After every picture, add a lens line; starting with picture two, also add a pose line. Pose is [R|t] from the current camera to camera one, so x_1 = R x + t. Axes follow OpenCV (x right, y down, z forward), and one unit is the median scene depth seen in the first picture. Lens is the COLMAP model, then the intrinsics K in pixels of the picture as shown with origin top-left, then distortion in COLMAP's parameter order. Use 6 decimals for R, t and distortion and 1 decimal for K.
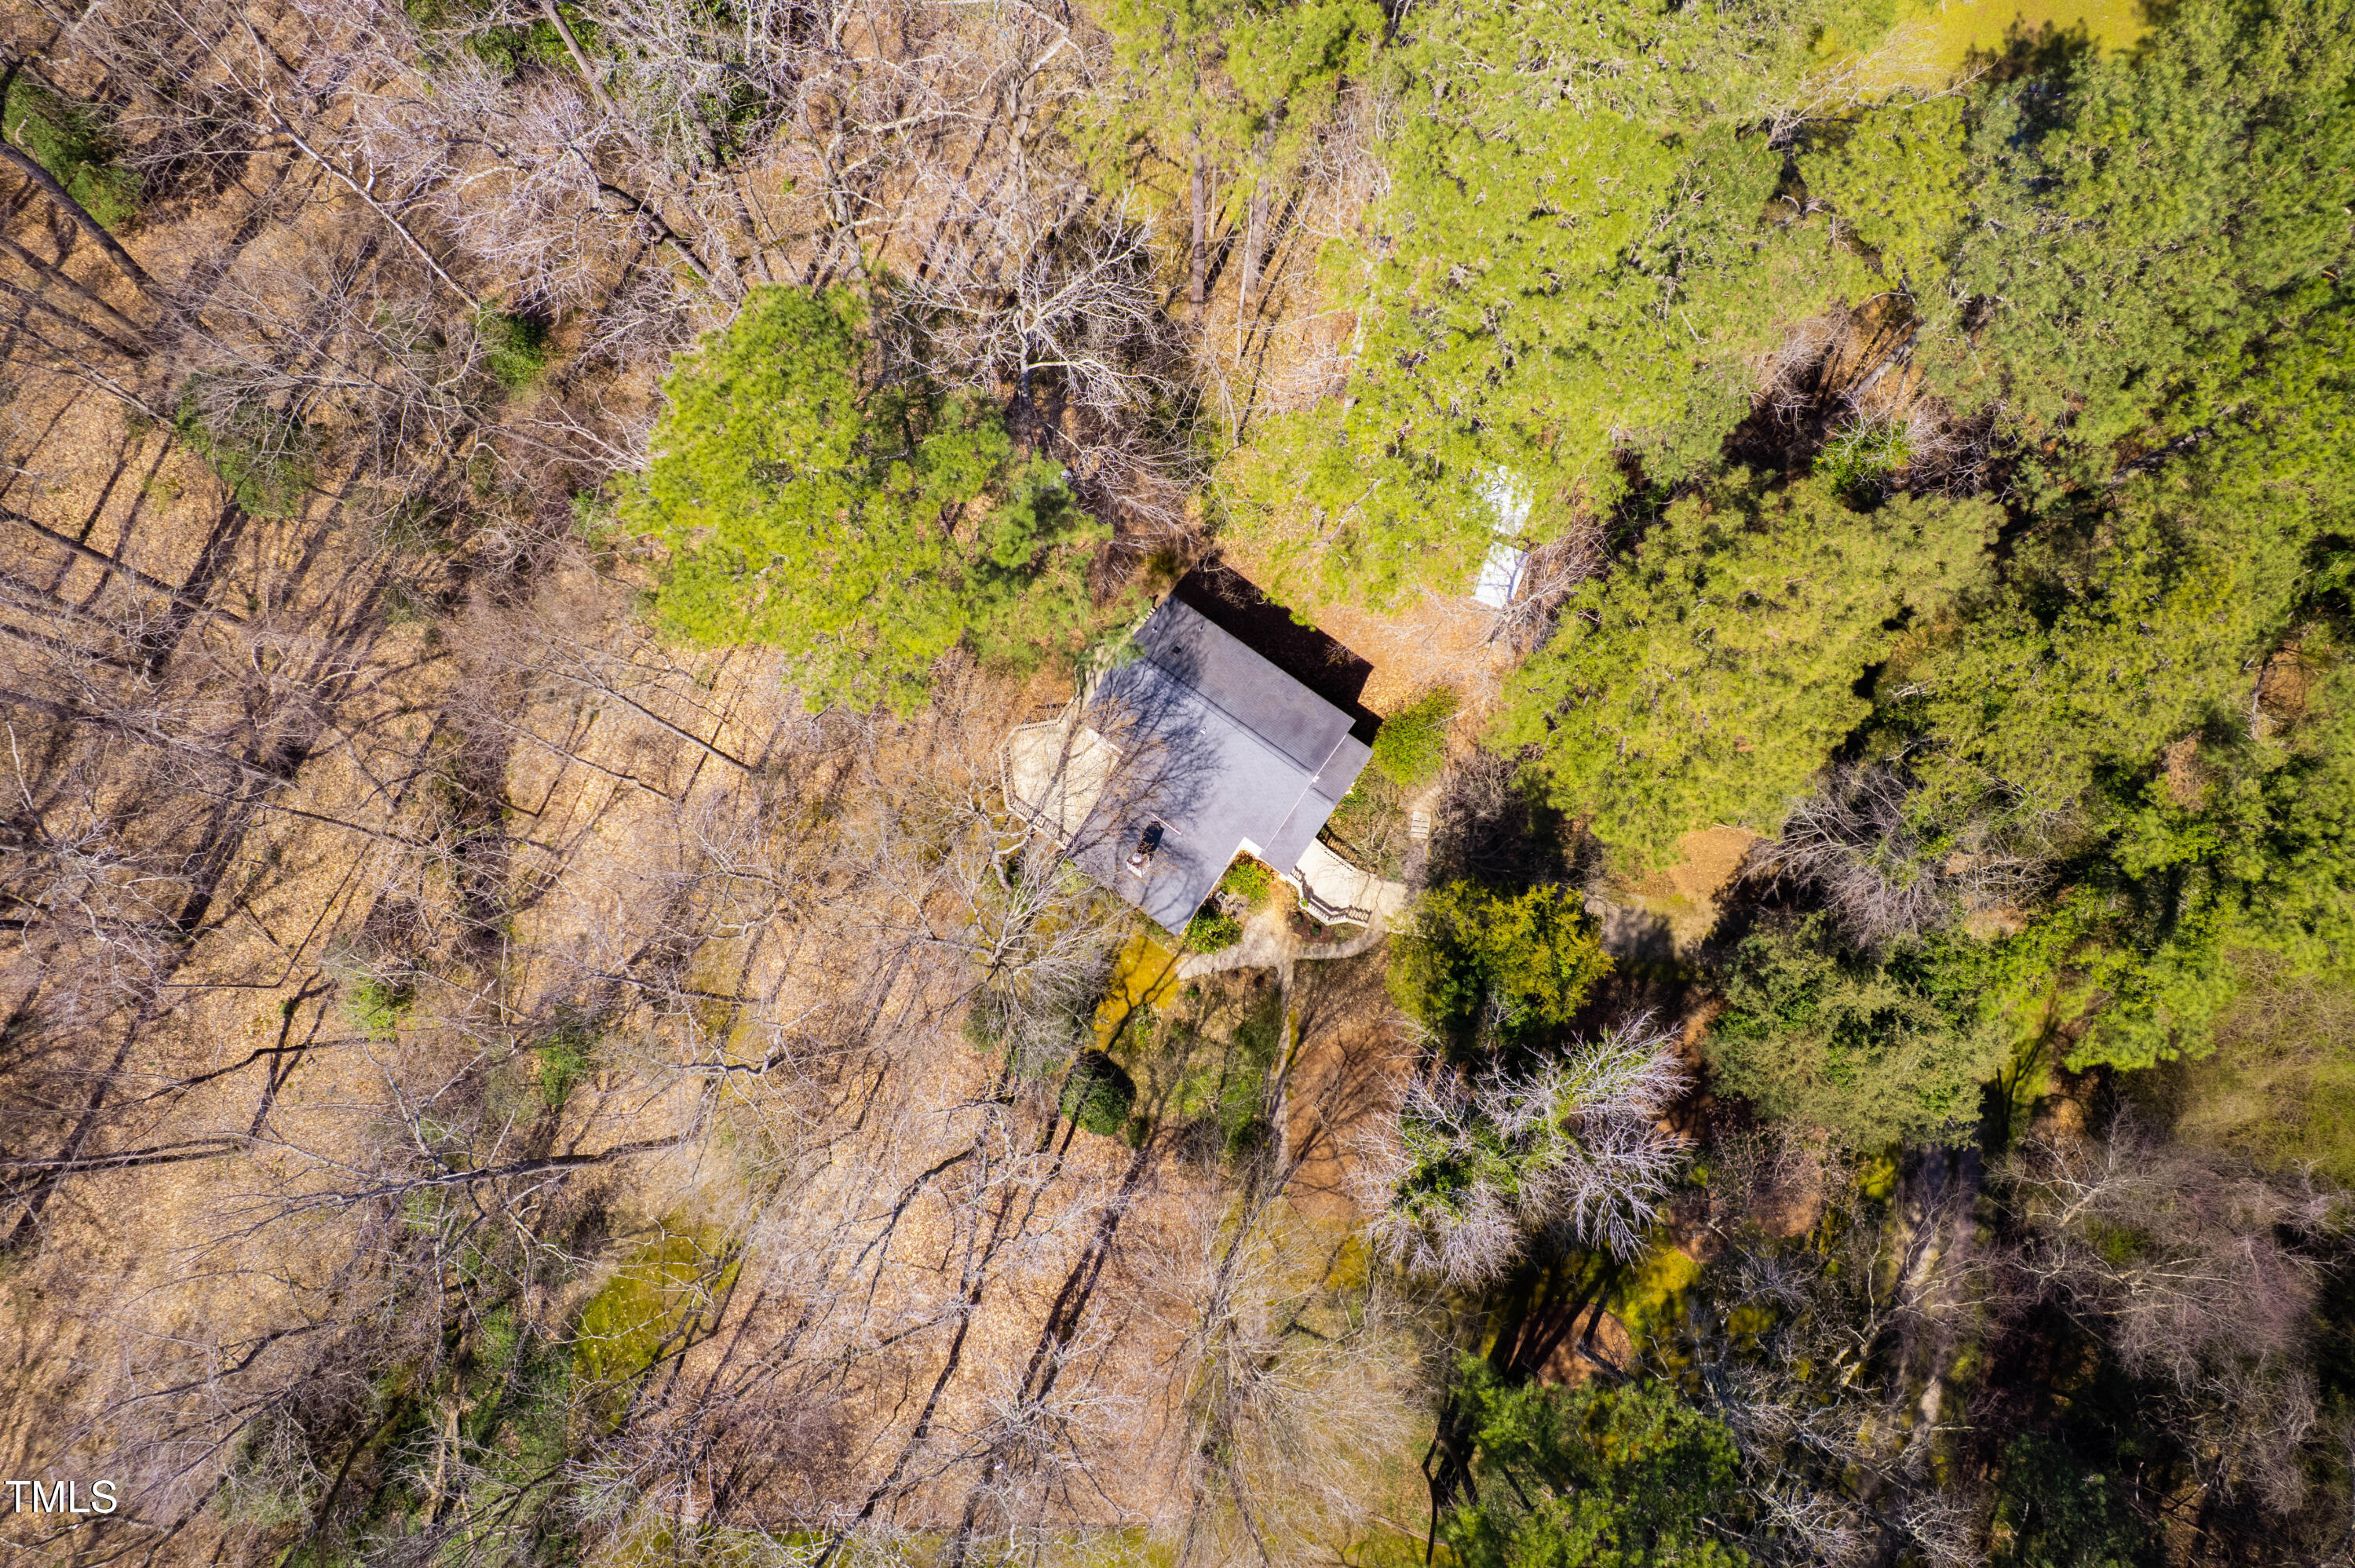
lens RADIAL K [[1489.7, 0, 1181.4], [0, 1489.7, 773.8], [0, 0, 1]] dist [-0.040161, 0.016278]
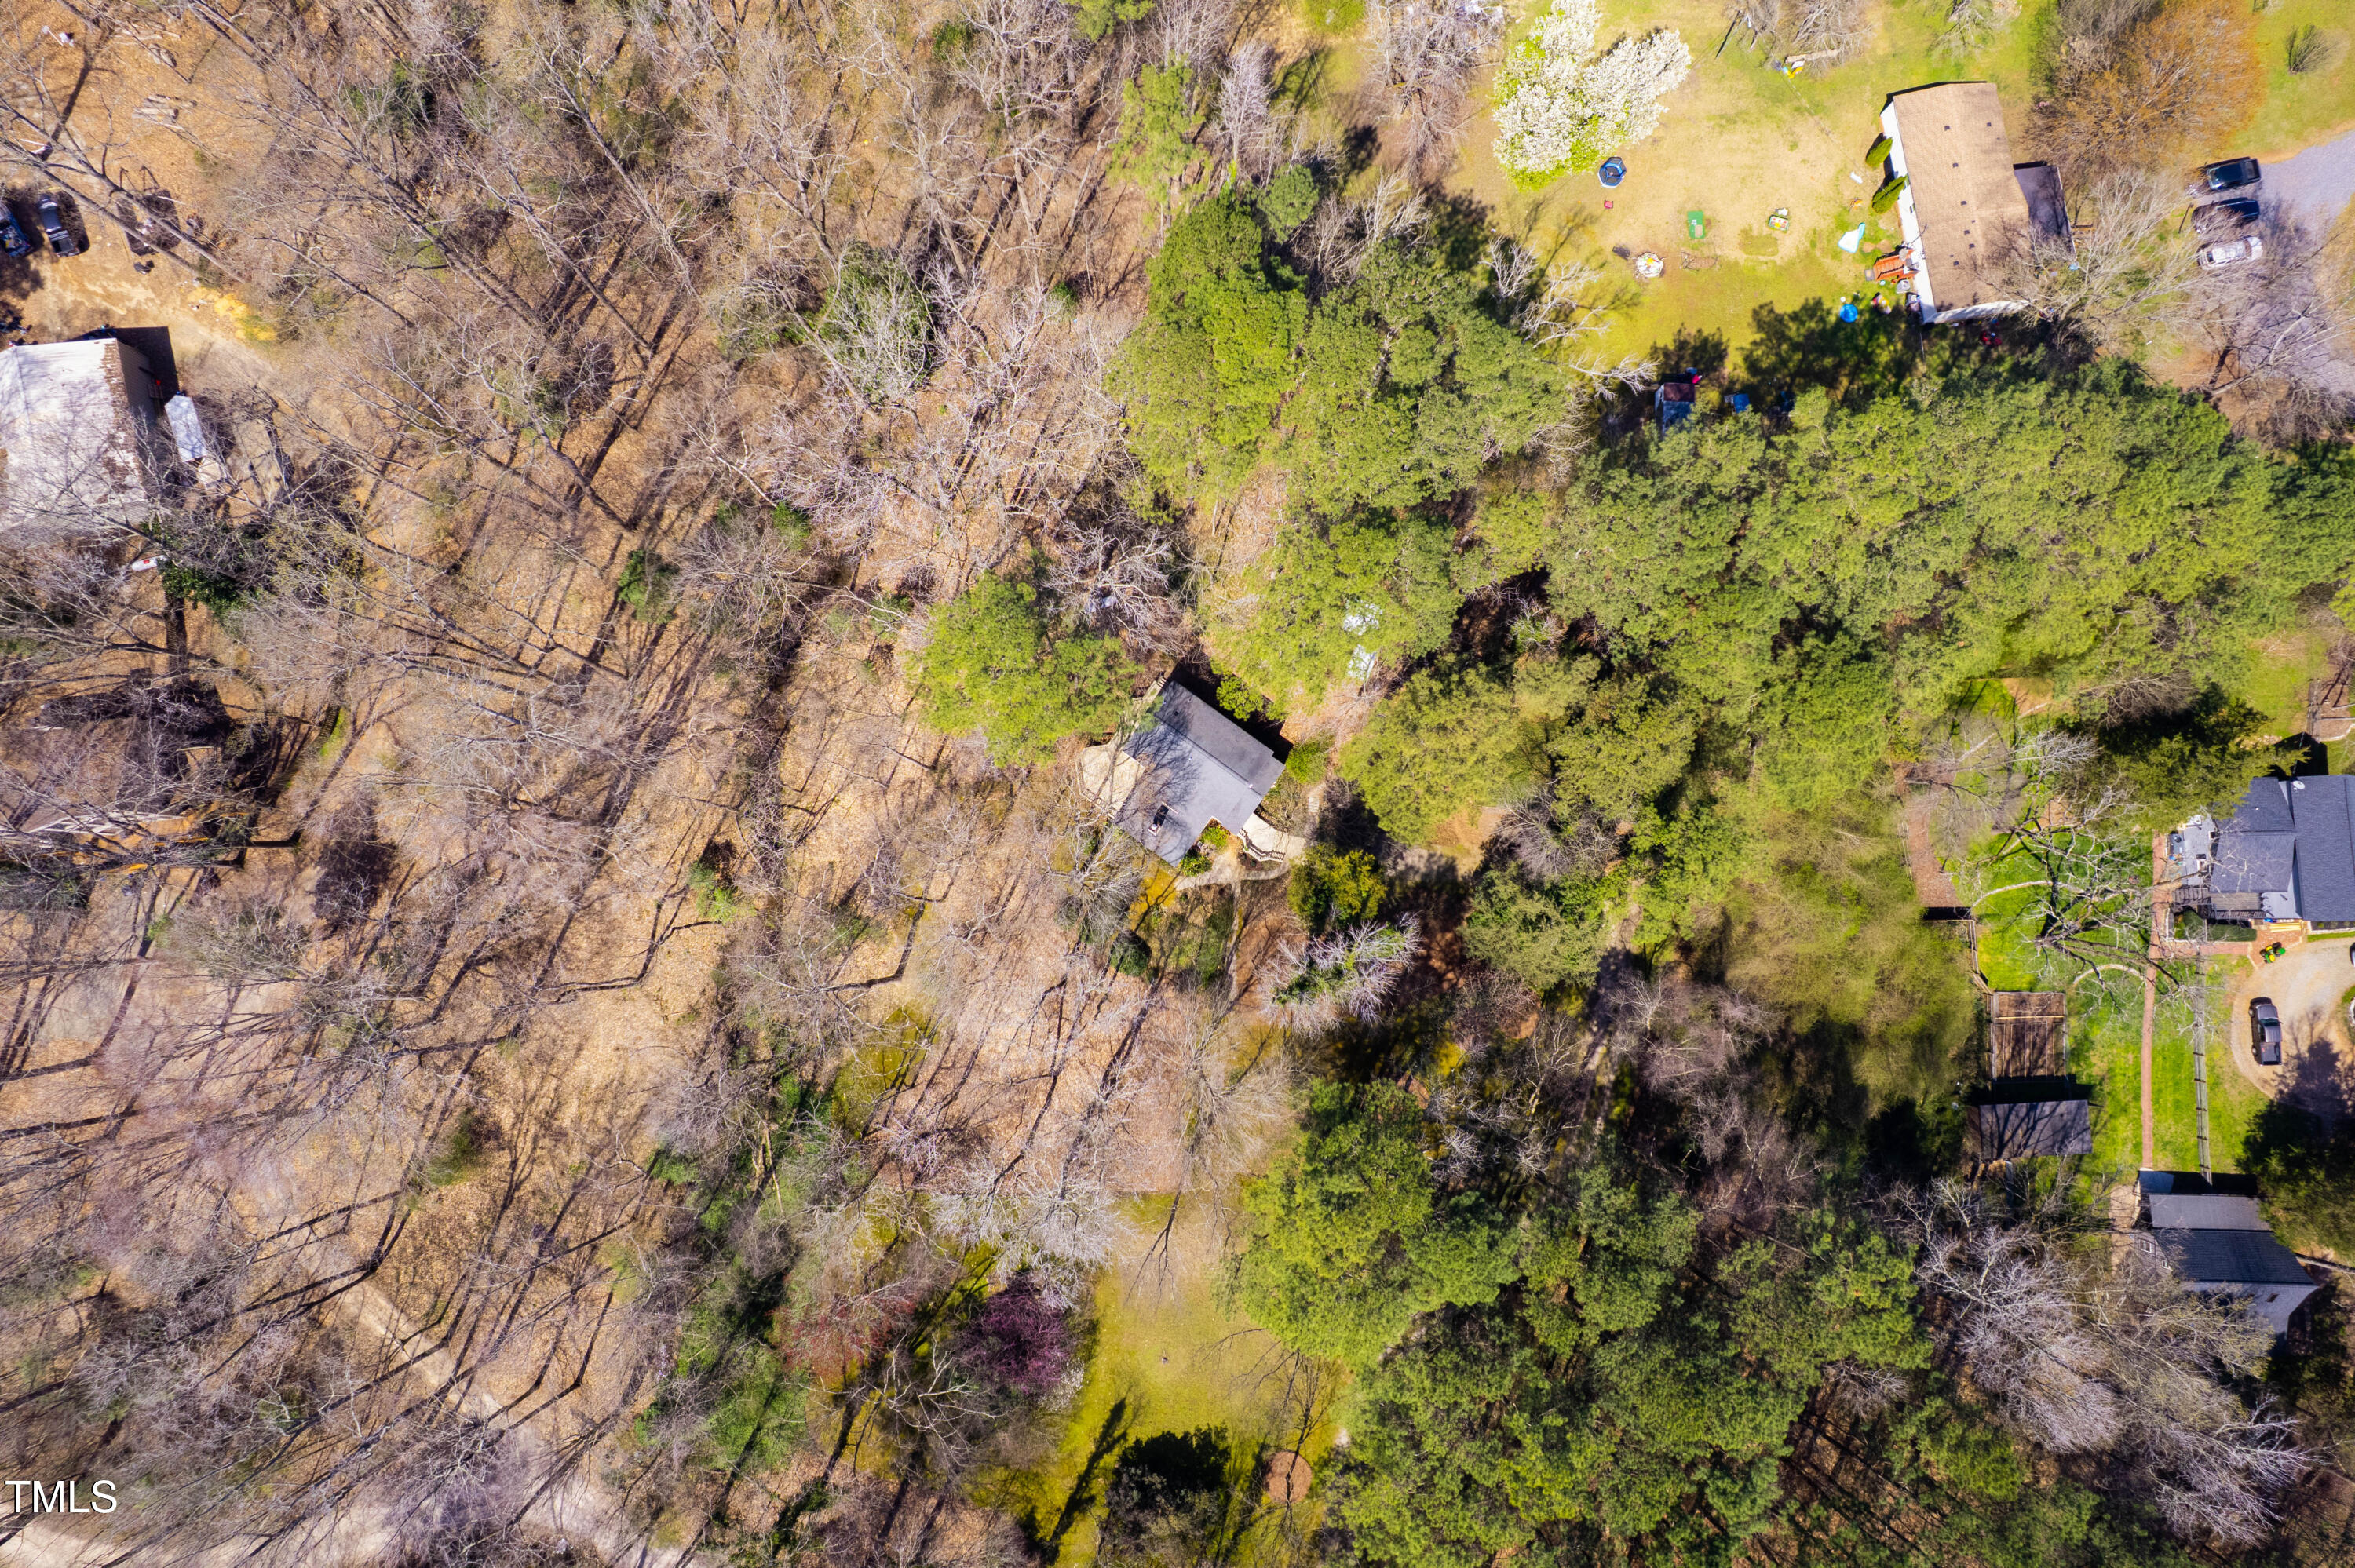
lens RADIAL K [[1489.7, 0, 1176.2], [0, 1489.7, 787.4], [0, 0, 1]] dist [-0.040161, 0.016278]
pose [[0.999965, 0.008225, -0.001209, -0.000472], [-0.008090, 0.996246, 0.086191, -0.138826], [0.001913, -0.086178, 0.996278, -0.765695]]
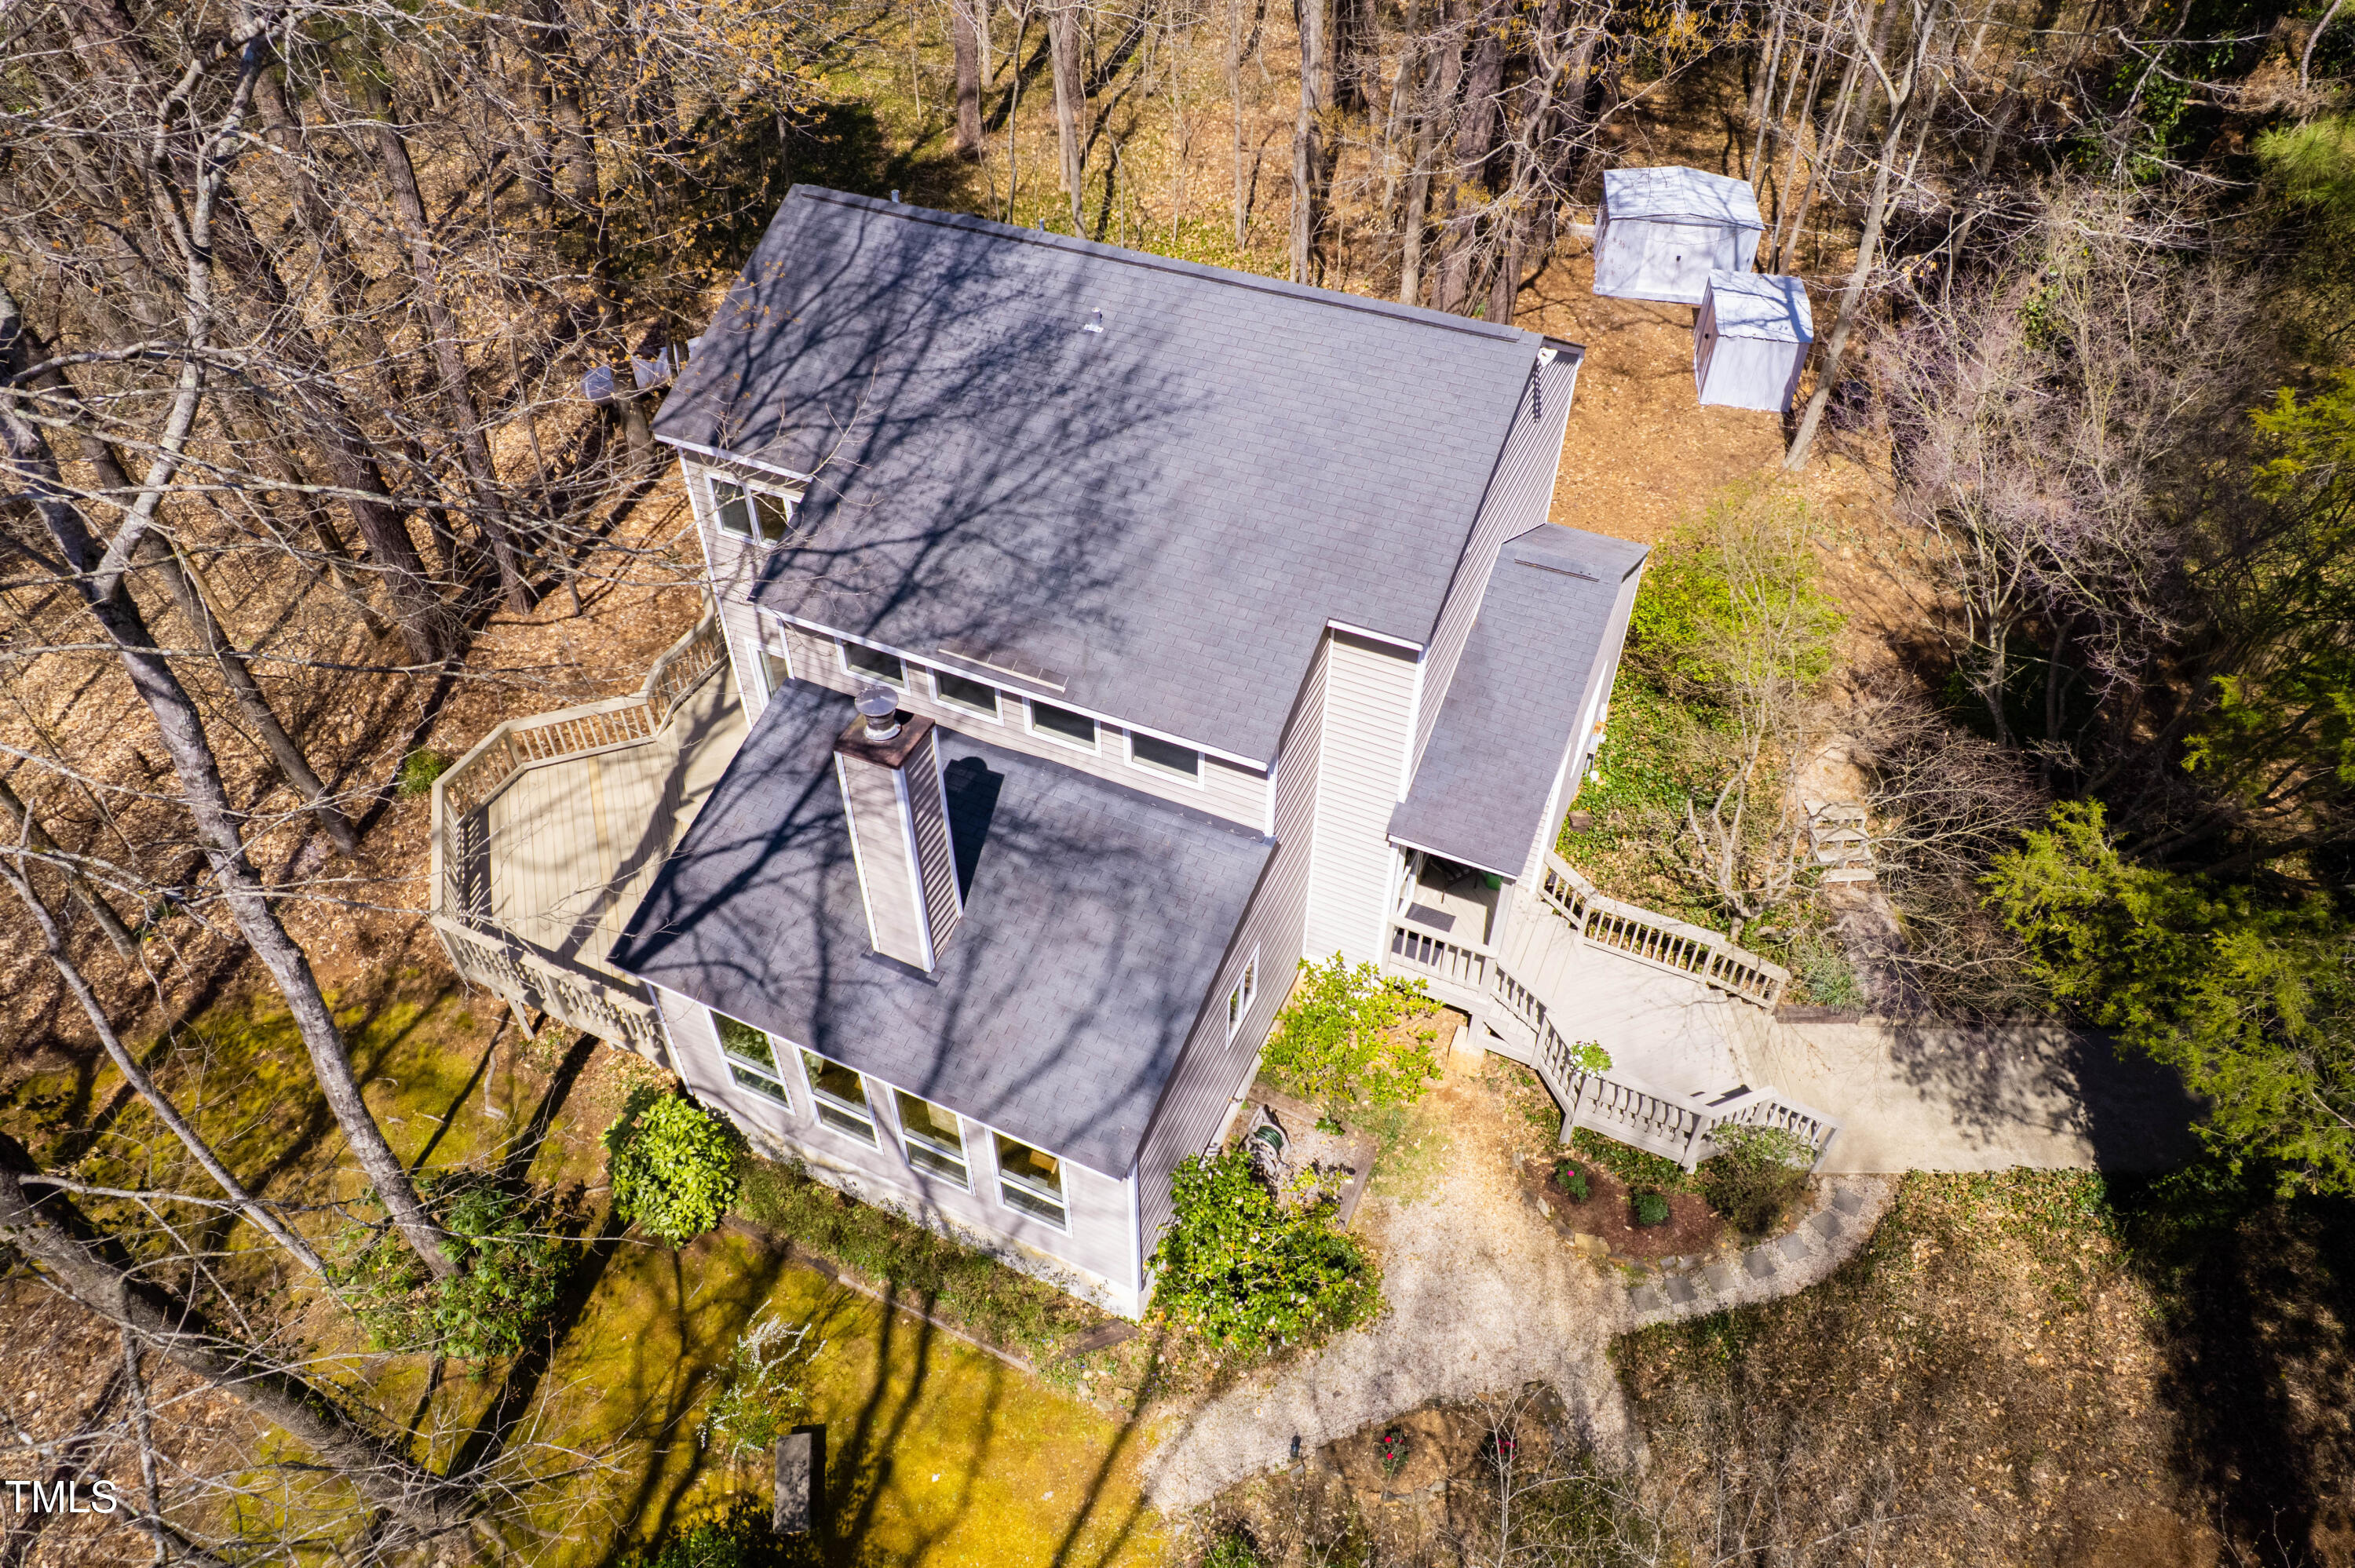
lens RADIAL K [[1489.7, 0, 1180.8], [0, 1489.7, 786.2], [0, 0, 1]] dist [-0.040161, 0.016278]
pose [[0.984434, -0.125110, 0.123441, -0.012186], [0.173973, 0.793459, -0.583230, 0.184161], [-0.024978, 0.595627, 0.802873, 0.756894]]
